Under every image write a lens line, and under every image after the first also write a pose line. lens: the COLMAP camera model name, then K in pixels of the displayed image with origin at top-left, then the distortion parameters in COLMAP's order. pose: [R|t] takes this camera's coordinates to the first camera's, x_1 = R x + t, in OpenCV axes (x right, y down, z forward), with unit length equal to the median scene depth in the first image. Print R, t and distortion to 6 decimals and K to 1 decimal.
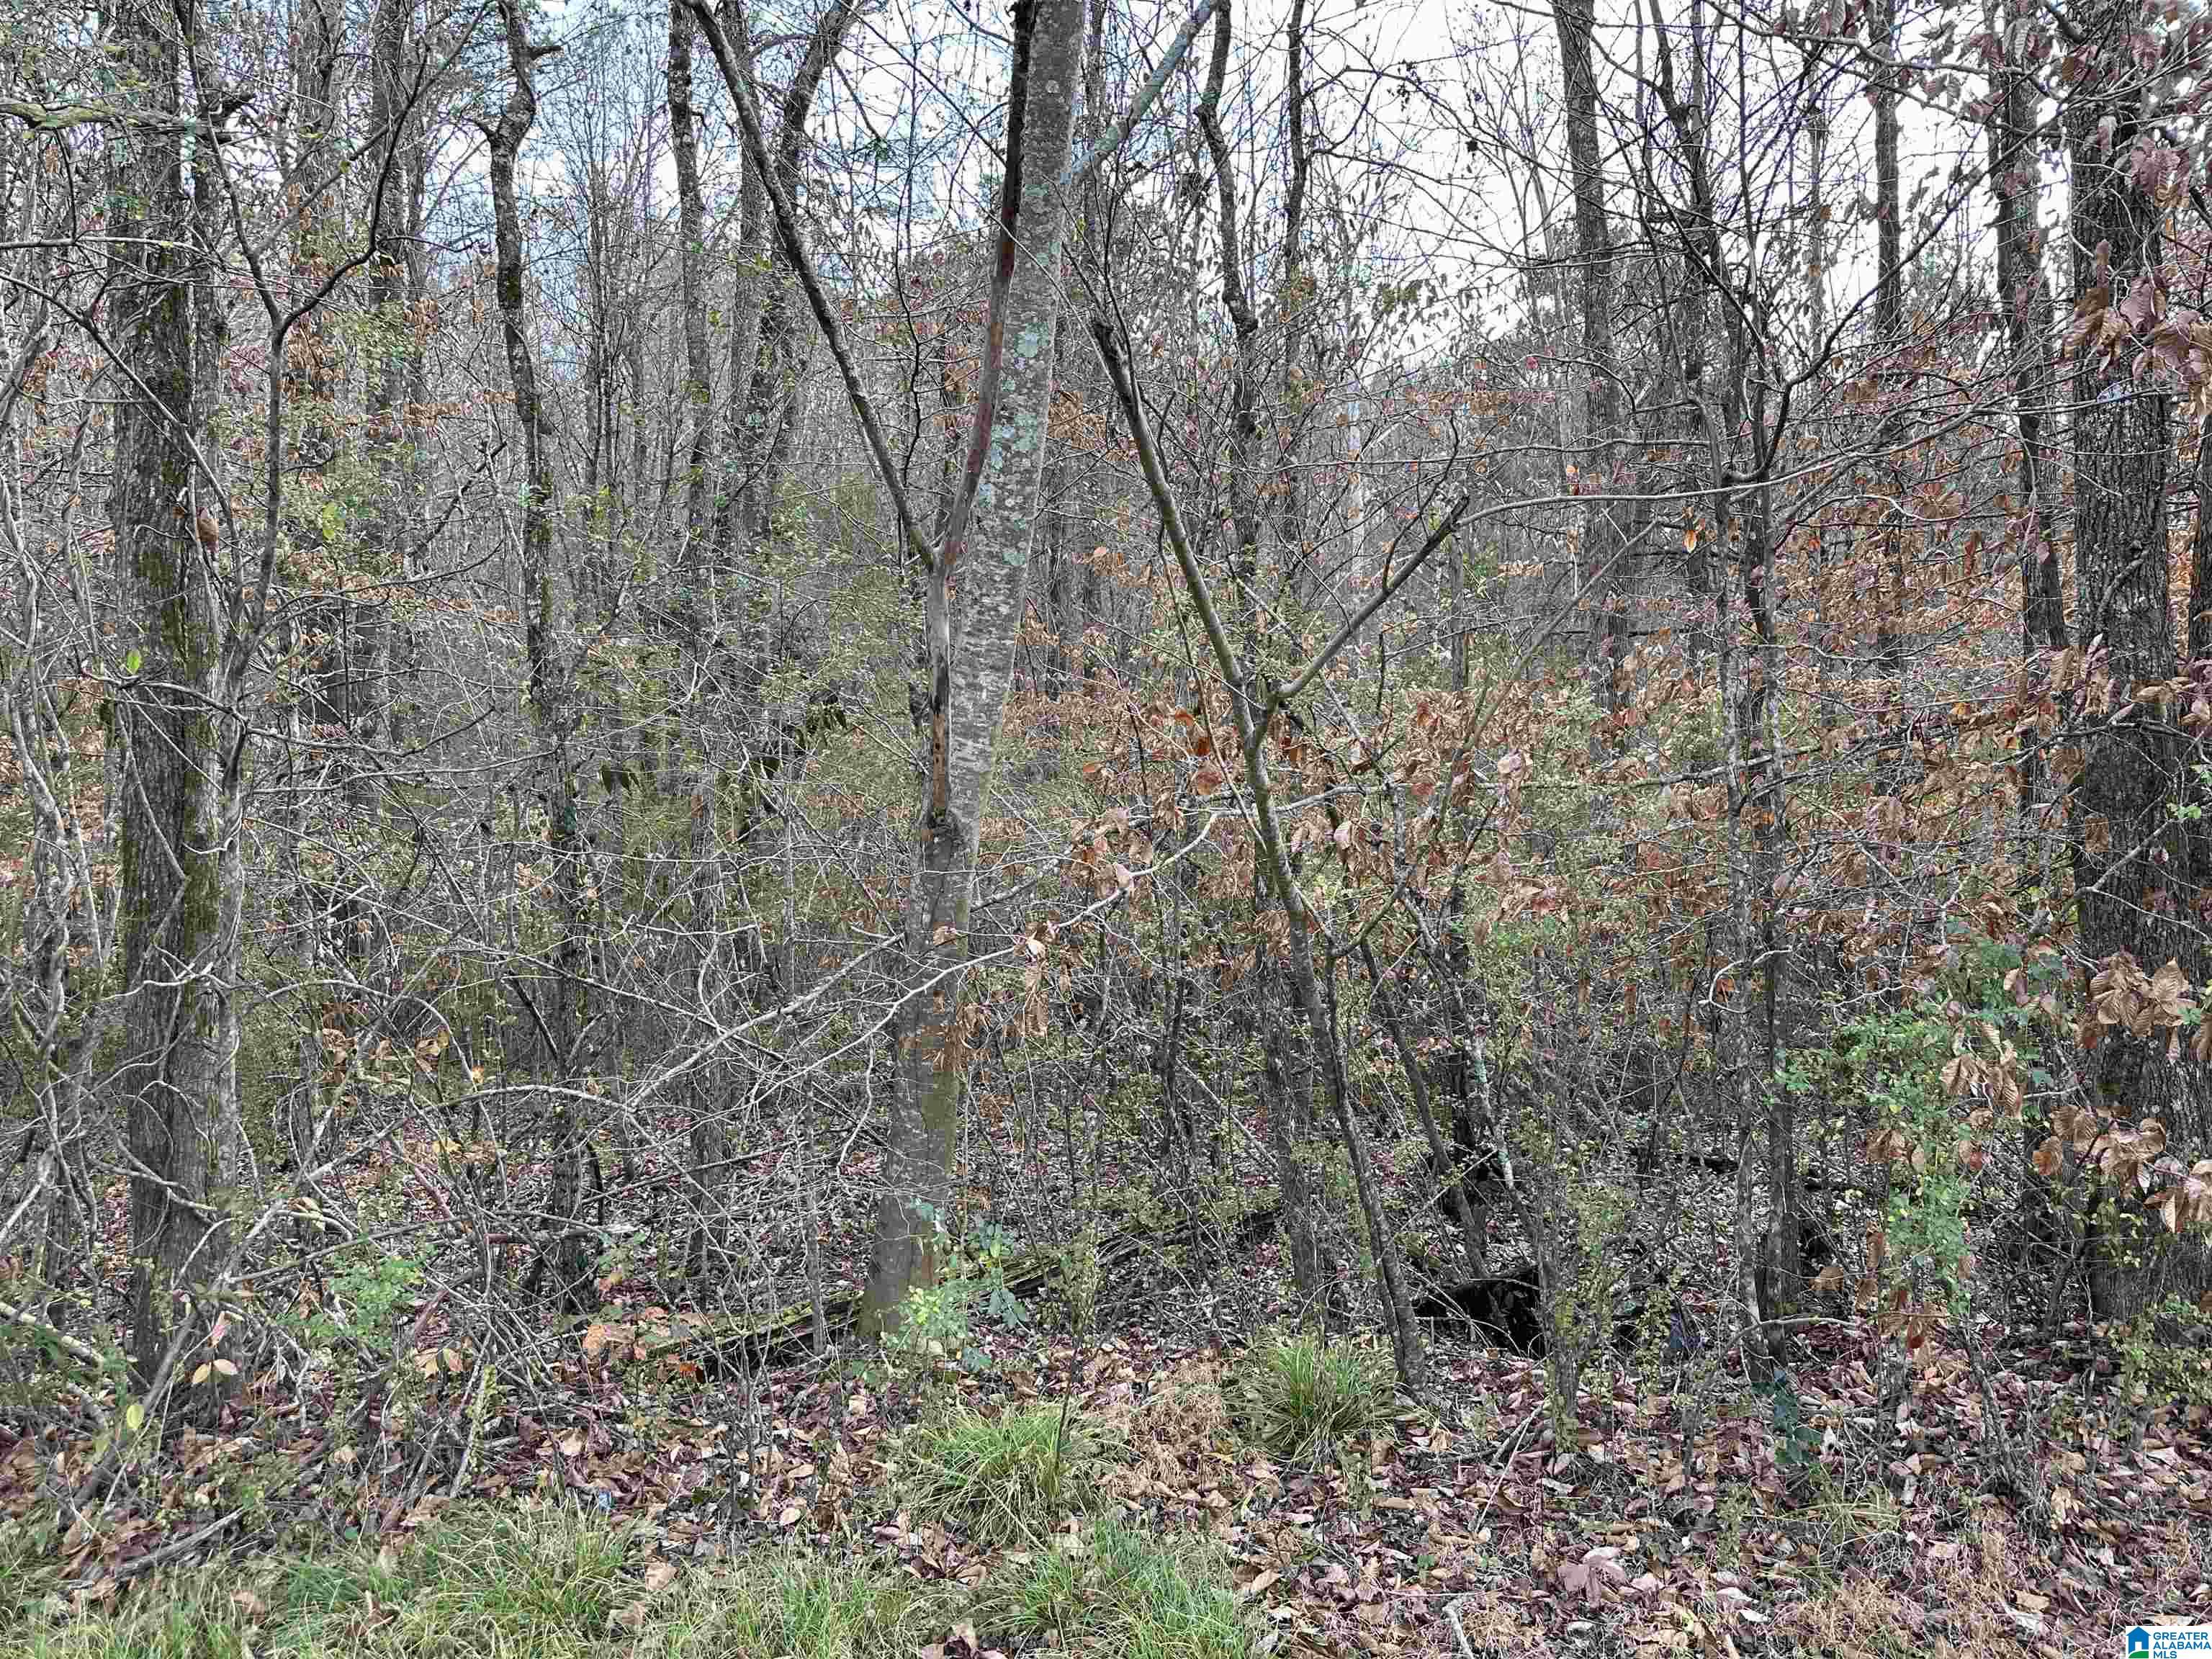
lens RADIAL K [[1557.3, 0, 1109.3], [0, 1557.3, 815.2], [0, 0, 1]] dist [0.011096, -0.010610]
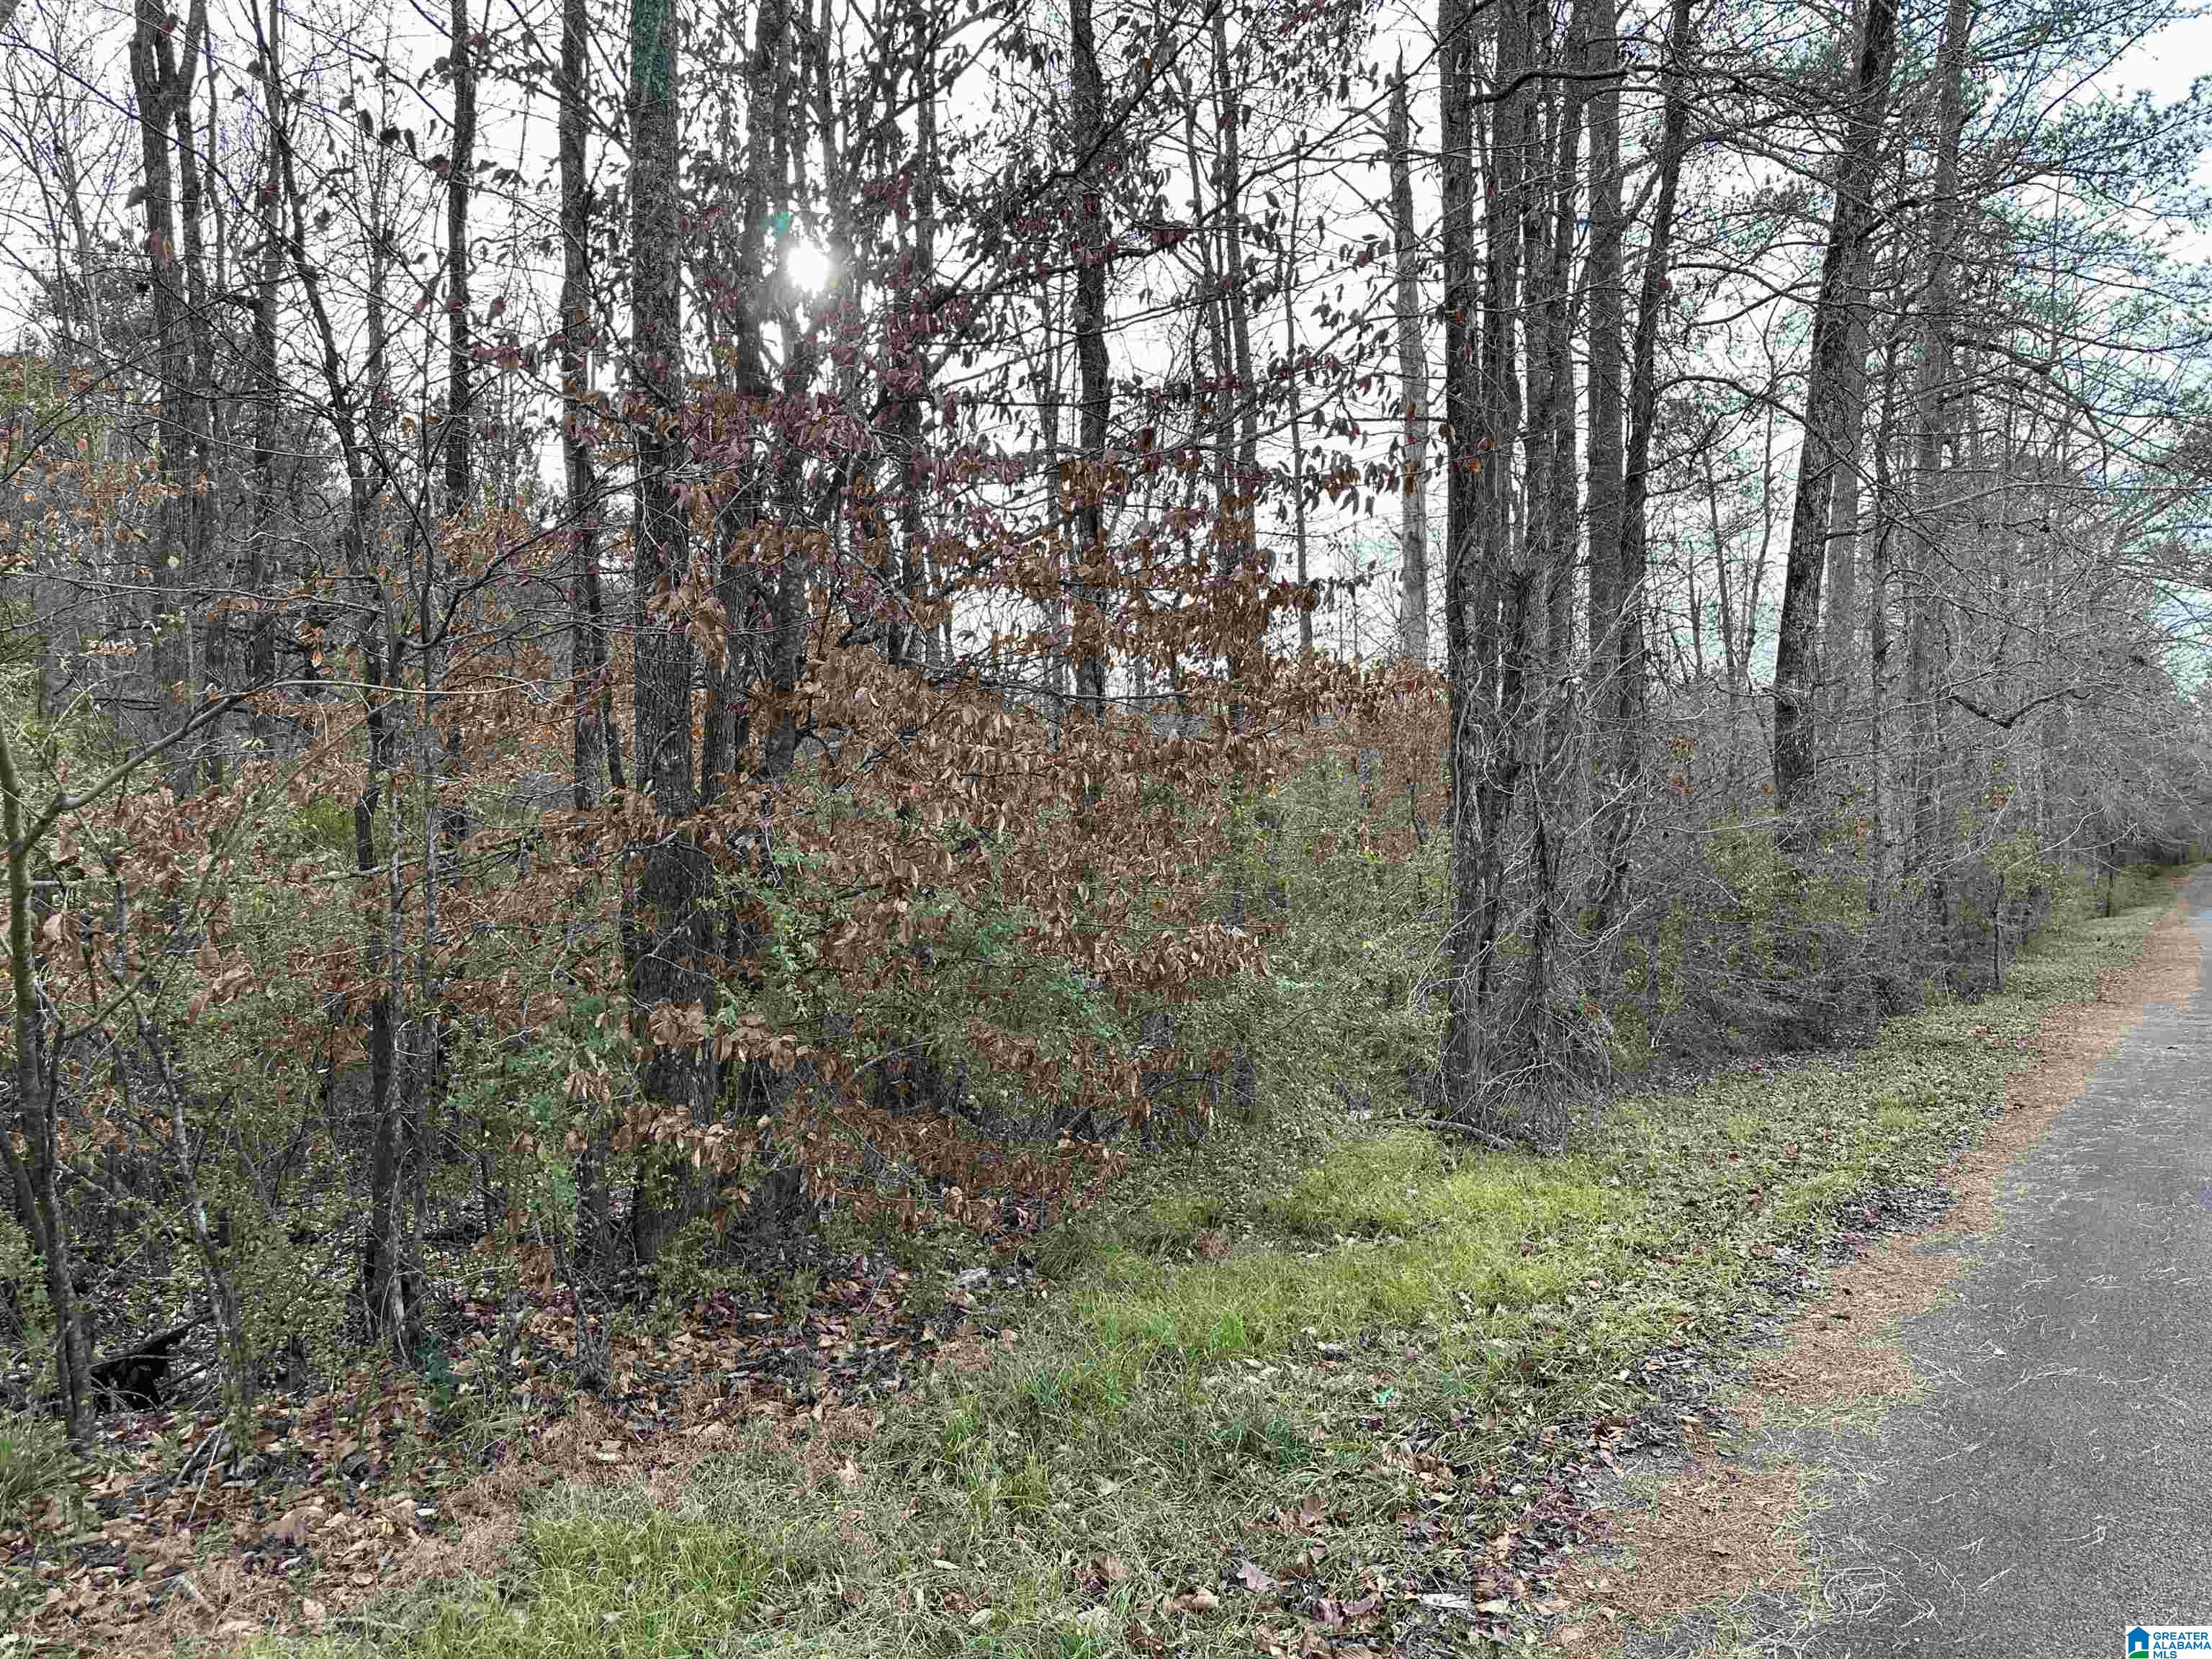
lens RADIAL K [[1557.3, 0, 1109.5], [0, 1557.3, 825.8], [0, 0, 1]] dist [0.011096, -0.010610]
pose [[0.637560, 0.032667, 0.769708, -0.228728], [0.002188, 0.999020, -0.044212, -0.008877], [-0.770398, 0.029872, 0.636863, -0.275596]]
